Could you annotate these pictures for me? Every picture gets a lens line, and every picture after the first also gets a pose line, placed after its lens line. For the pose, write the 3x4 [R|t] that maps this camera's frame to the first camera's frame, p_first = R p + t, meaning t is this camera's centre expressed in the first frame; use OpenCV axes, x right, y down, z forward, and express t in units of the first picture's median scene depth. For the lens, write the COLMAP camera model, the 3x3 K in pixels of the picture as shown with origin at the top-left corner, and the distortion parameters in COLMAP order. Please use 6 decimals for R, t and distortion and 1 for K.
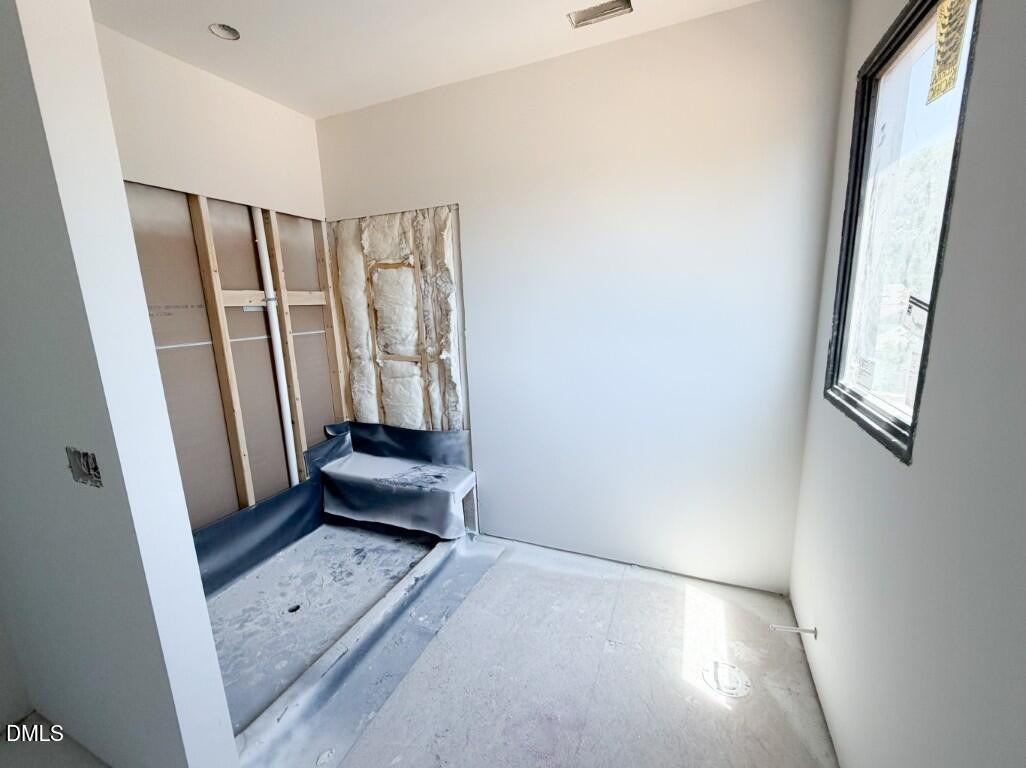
lens RADIAL K [[419.8, 0, 507.9], [0, 419.8, 385.6], [0, 0, 1]] dist [-0.007454, 0.000838]
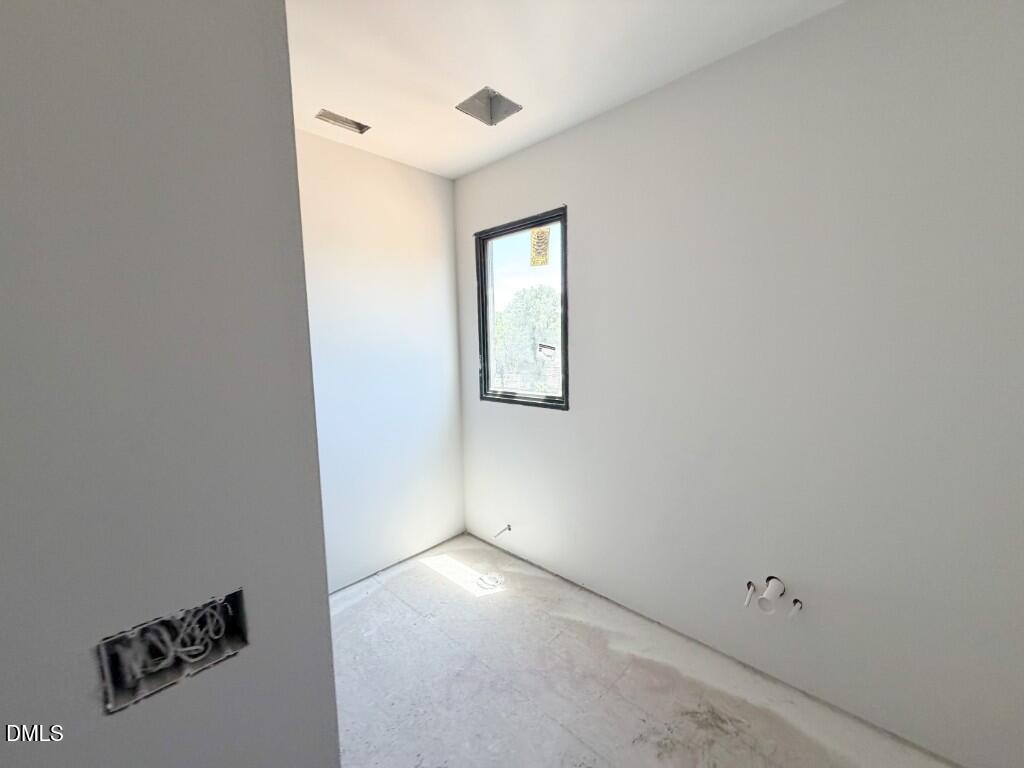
lens RADIAL K [[419.0, 0, 504.9], [0, 419.0, 386.3], [0, 0, 1]] dist [-0.007454, 0.000838]
pose [[0.334189, -0.074339, 0.939570, -0.898754], [0.188593, 0.981998, 0.010617, -0.030335], [-0.923445, 0.173648, 0.342193, 0.279387]]
